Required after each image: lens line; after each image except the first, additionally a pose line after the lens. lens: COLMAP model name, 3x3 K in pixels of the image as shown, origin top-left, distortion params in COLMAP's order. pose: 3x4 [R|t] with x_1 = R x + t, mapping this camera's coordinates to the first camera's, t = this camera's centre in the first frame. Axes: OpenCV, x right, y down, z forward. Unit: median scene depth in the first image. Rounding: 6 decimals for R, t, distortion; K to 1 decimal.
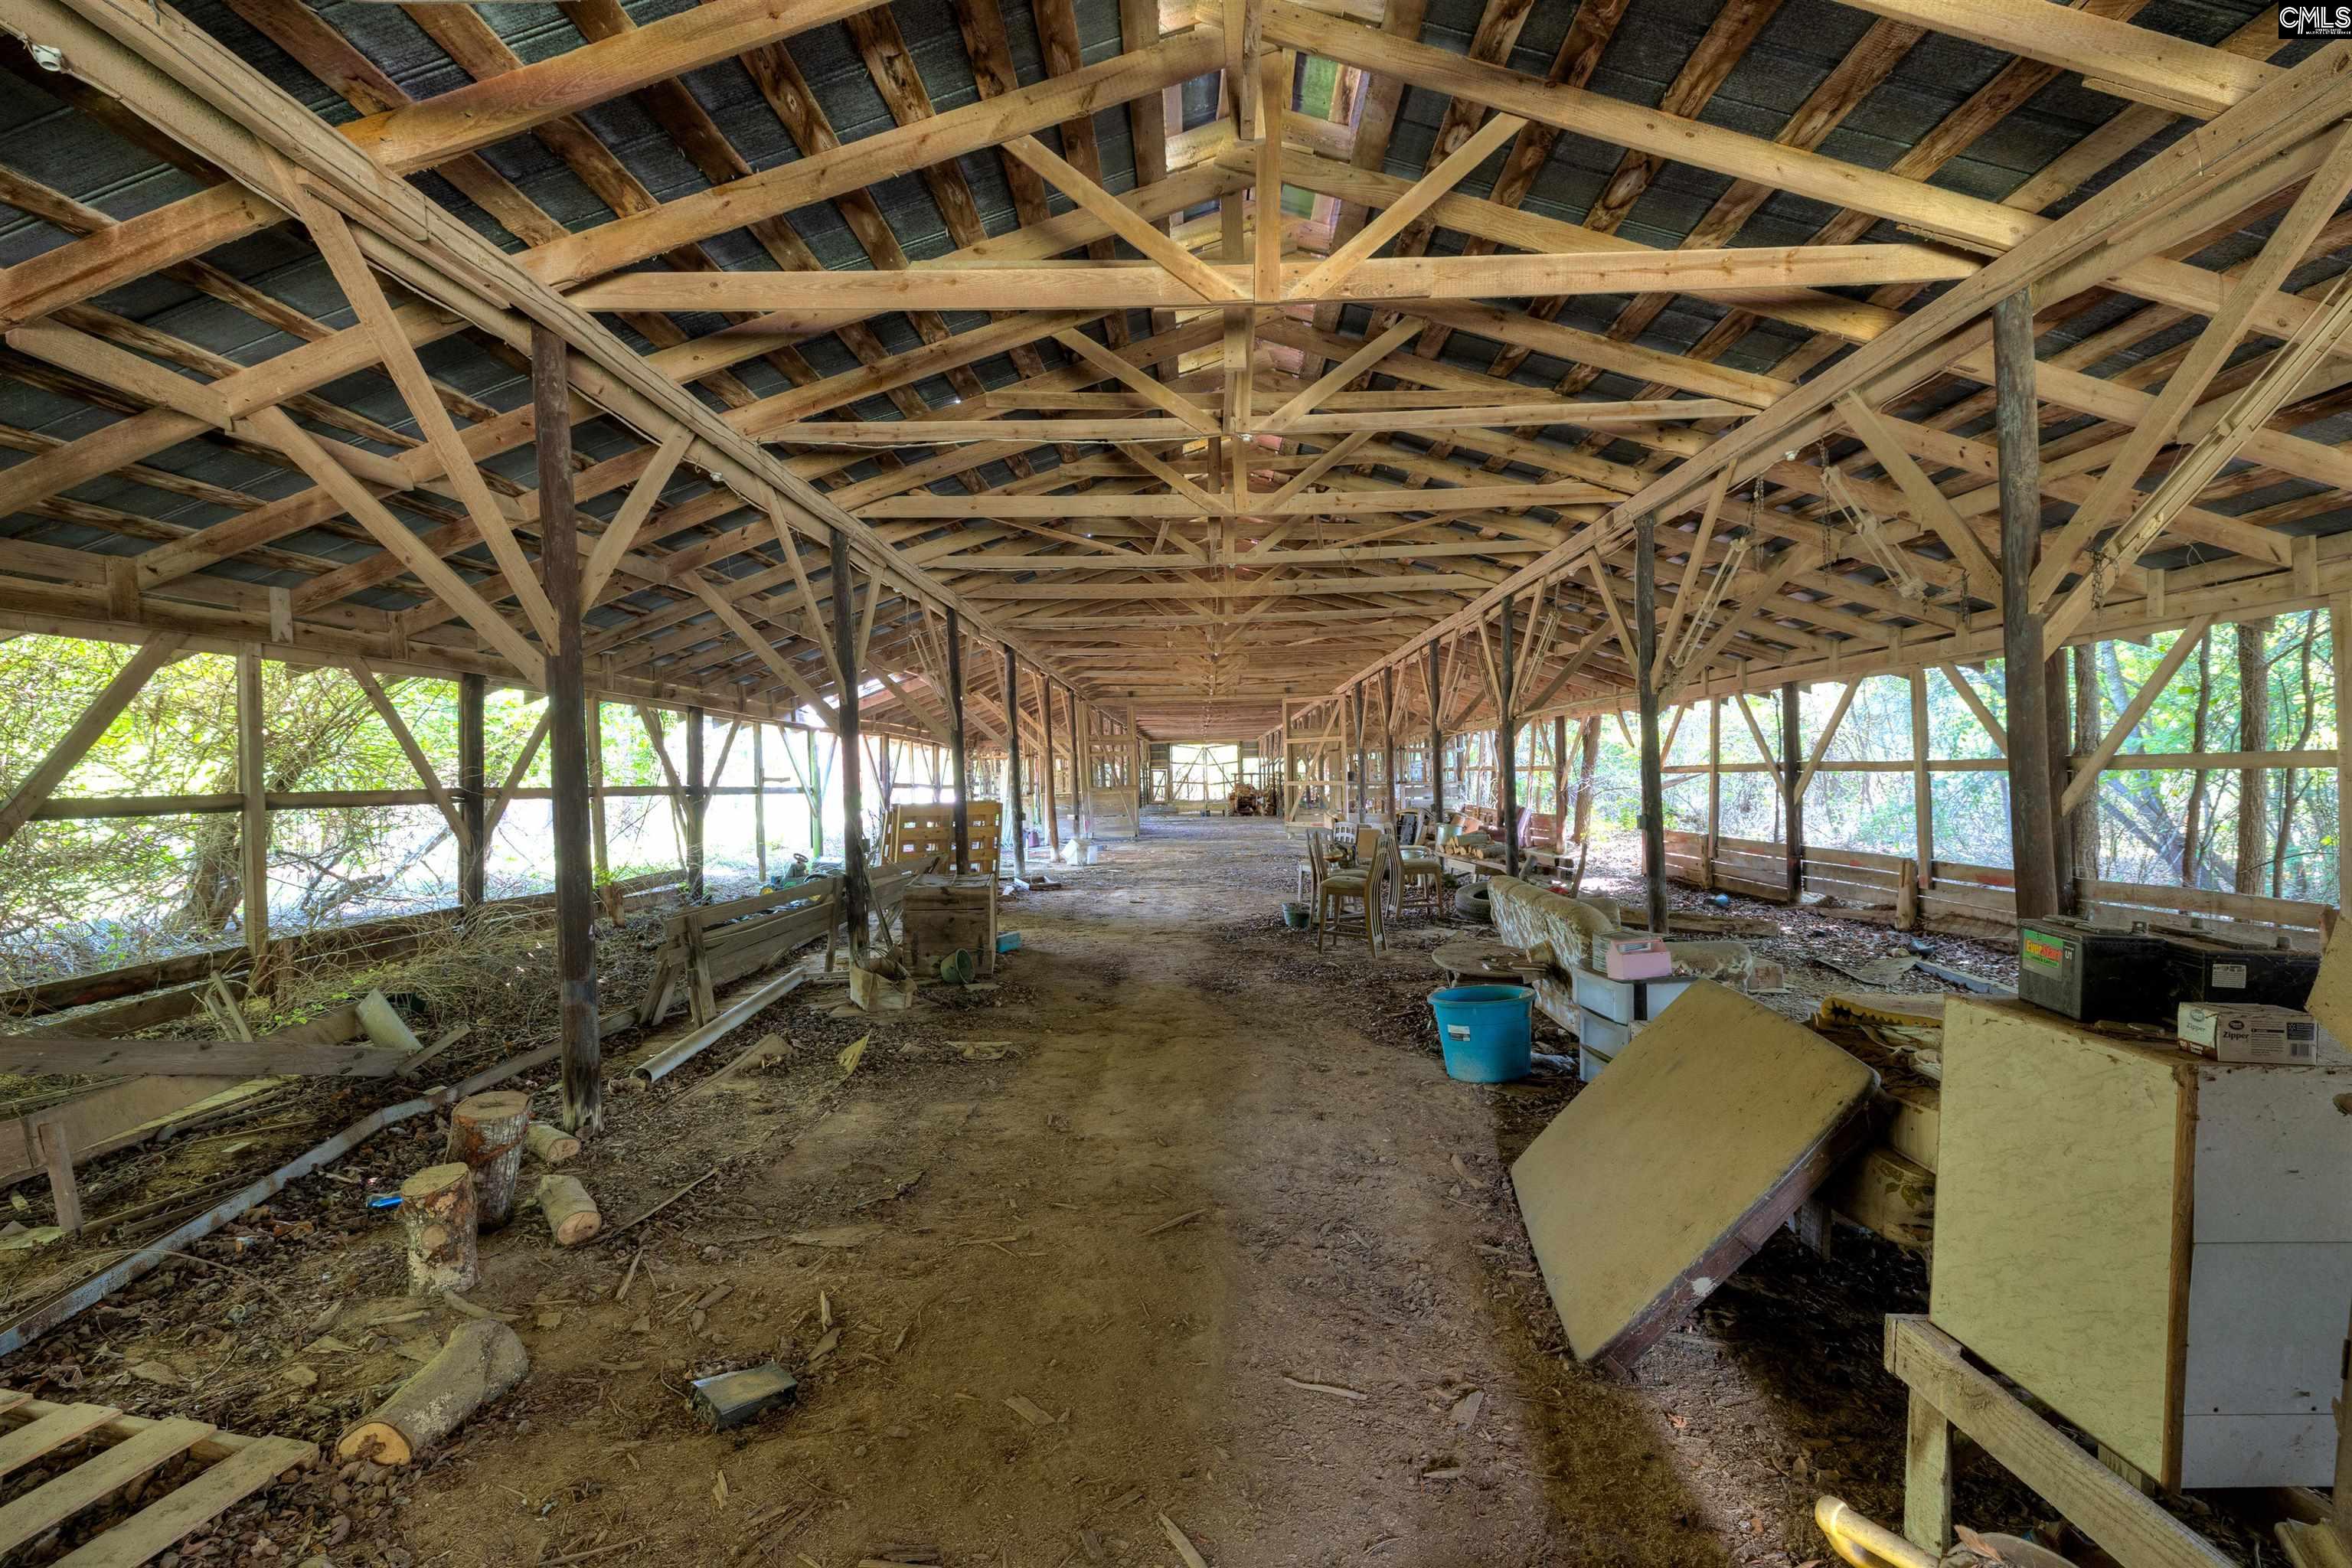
lens RADIAL K [[1732.5, 0, 1176.0], [0, 1732.5, 784.0], [0, 0, 1]] dist [-0.000027, -0.000020]
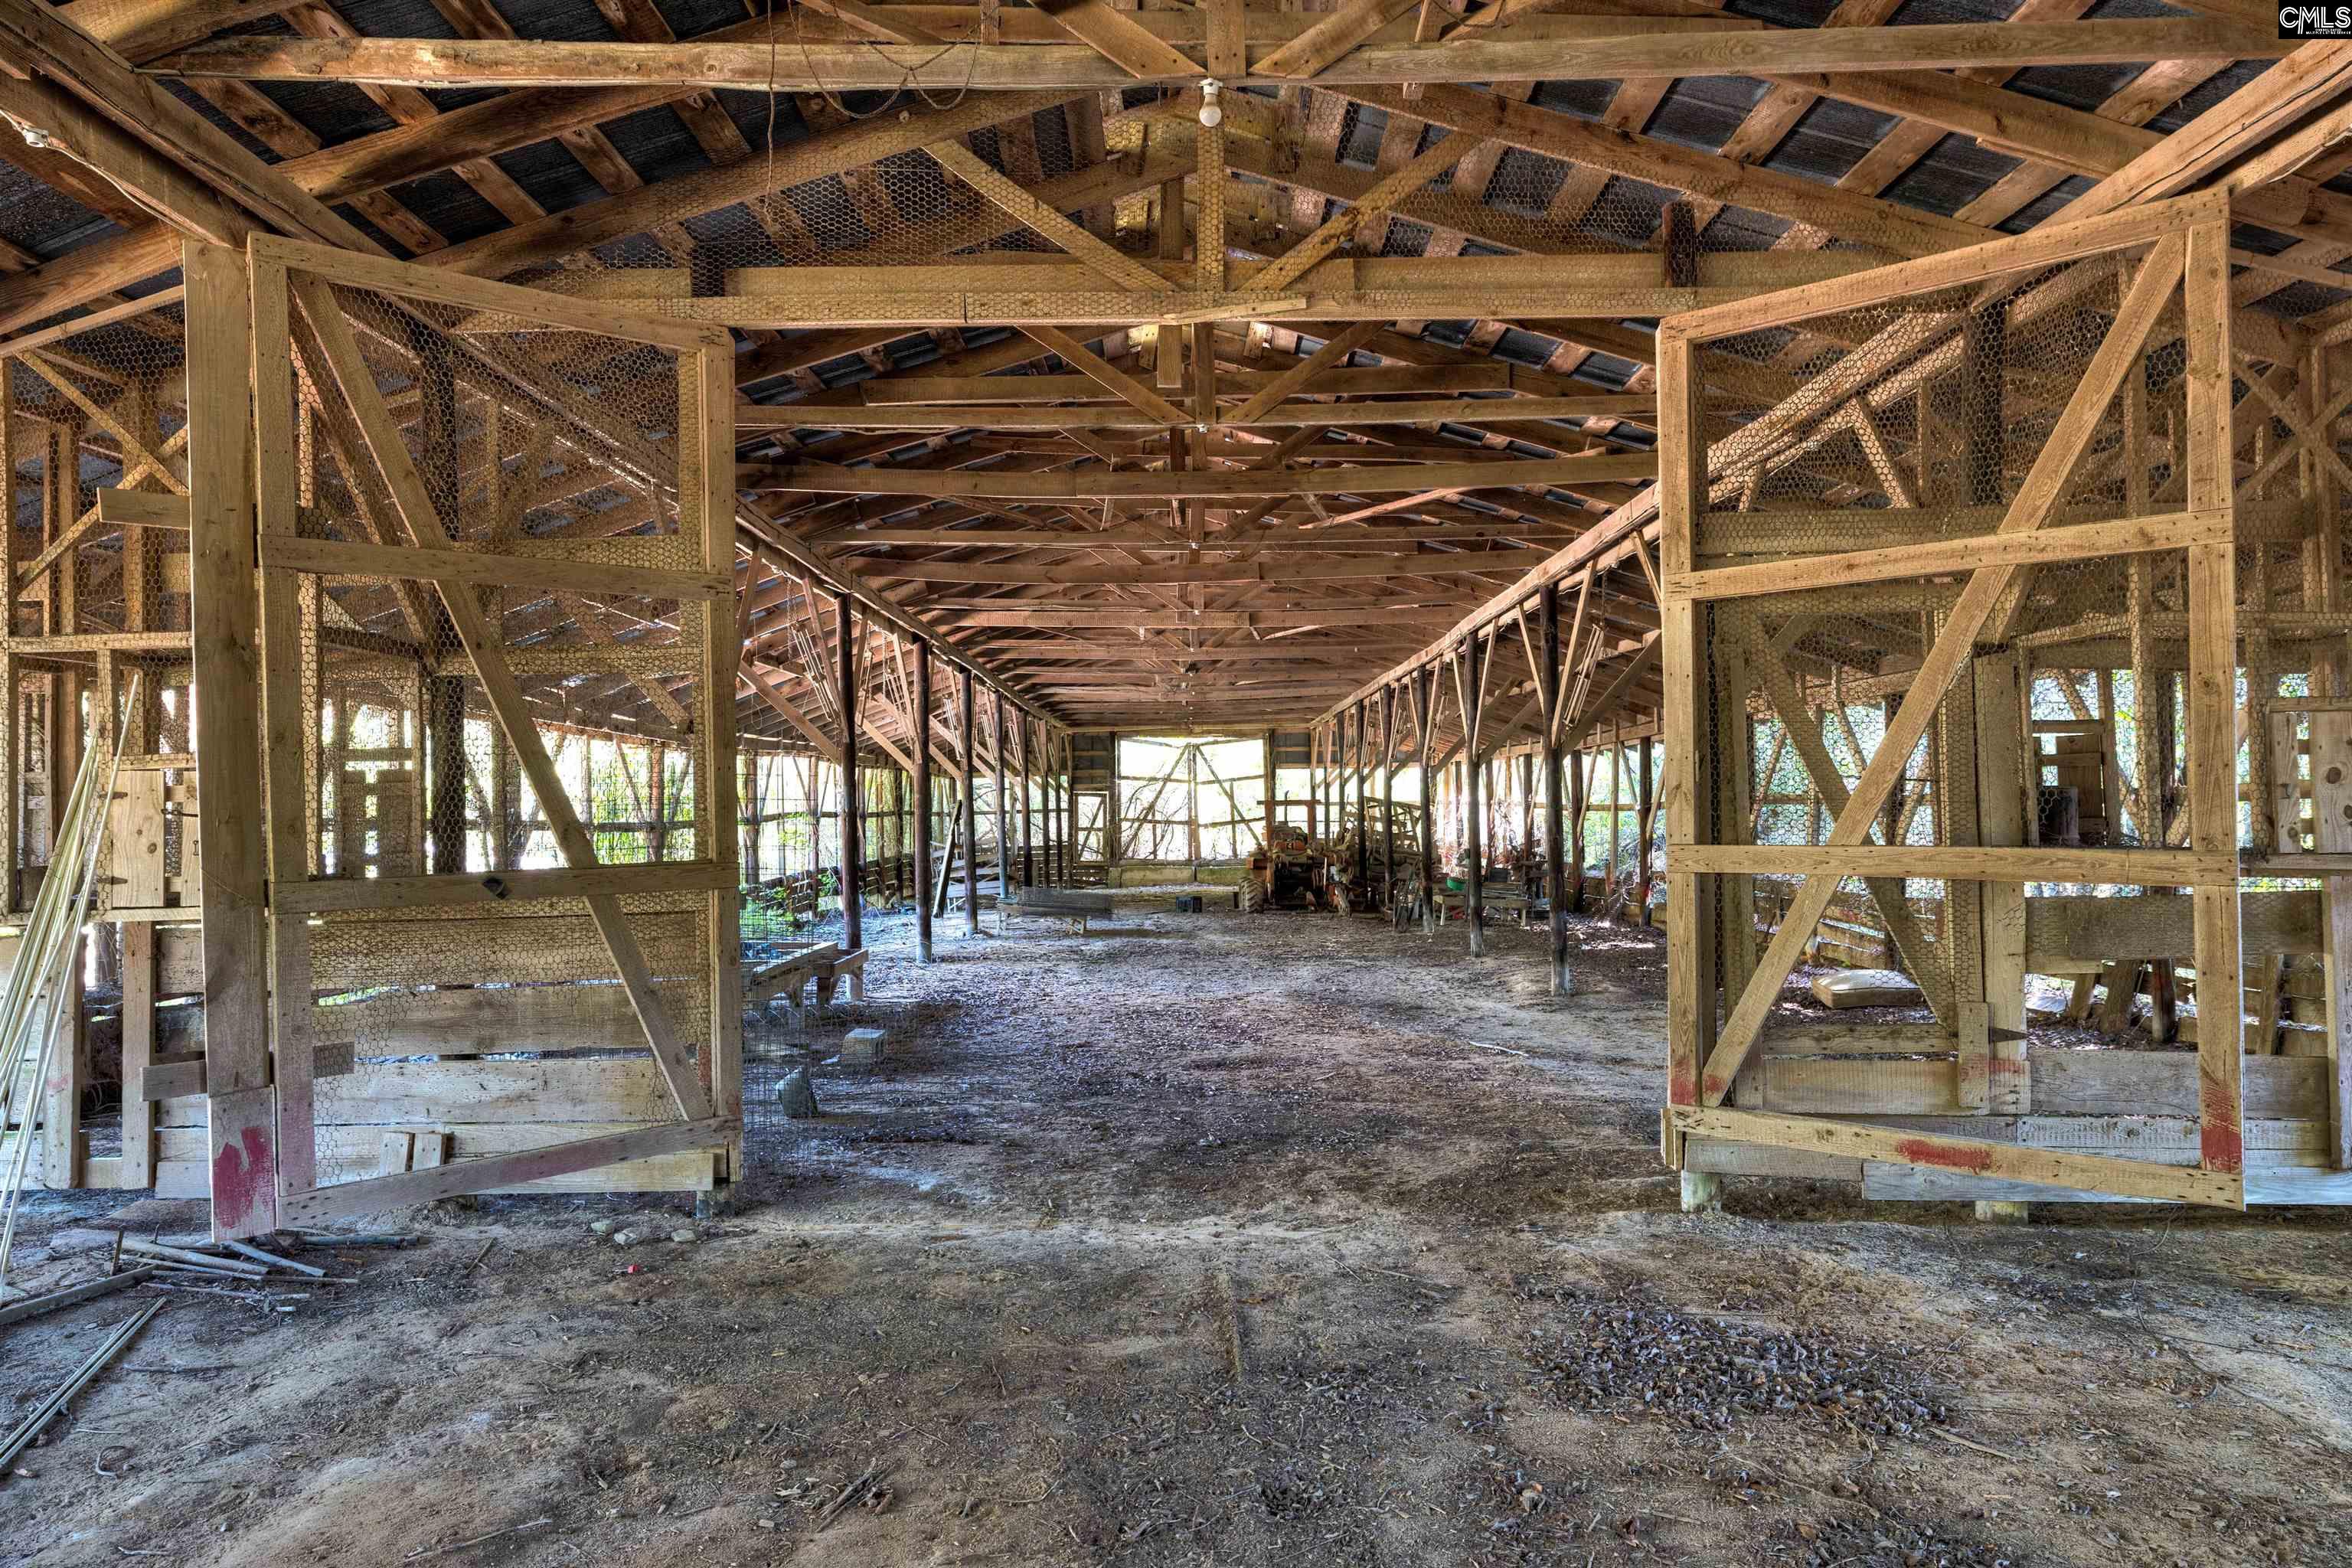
lens RADIAL K [[1562.6, 0, 1176.0], [0, 1562.6, 784.0], [0, 0, 1]] dist [-0.000142, -0.000025]
pose [[0.999776, 0.009678, 0.018801, 0.004791], [-0.009342, 0.999797, -0.017875, -0.003240], [-0.018970, 0.017695, 0.999663, 0.590749]]
